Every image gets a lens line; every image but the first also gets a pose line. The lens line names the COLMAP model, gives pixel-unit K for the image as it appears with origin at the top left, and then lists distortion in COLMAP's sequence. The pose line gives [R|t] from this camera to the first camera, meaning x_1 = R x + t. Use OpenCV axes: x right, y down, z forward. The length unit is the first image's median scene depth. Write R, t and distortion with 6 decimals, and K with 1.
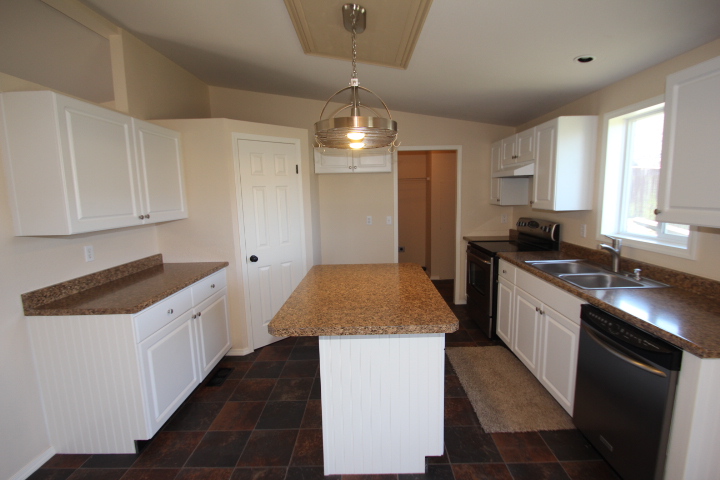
lens RADIAL K [[330.9, 0, 366.0], [0, 330.9, 237.0], [0, 0, 1]] dist [0.015182, -0.018198]
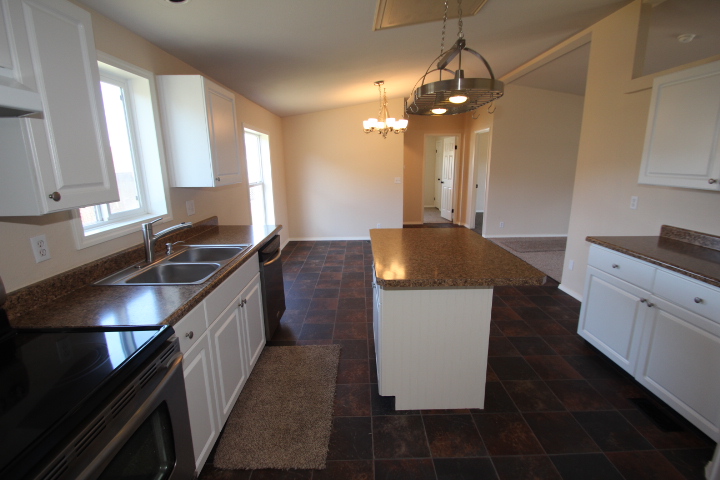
lens RADIAL K [[330.9, 0, 366.0], [0, 330.9, 237.0], [0, 0, 1]] dist [0.015182, -0.018198]
pose [[-0.999015, 0.034766, -0.027586, 0.235465], [0.022950, 0.936697, 0.349389, -0.249529], [0.037987, 0.348412, -0.936572, 1.881484]]
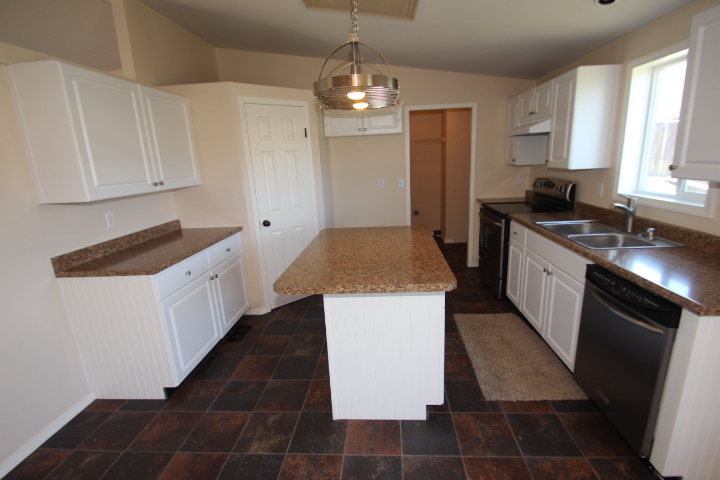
lens RADIAL K [[330.9, 0, 366.0], [0, 330.9, 237.0], [0, 0, 1]] dist [0.015182, -0.018198]
pose [[0.998254, -0.009871, -0.058244, 0.041161], [0.015936, 0.994386, 0.104604, 0.006745], [0.056885, -0.105349, 0.992807, -0.010475]]
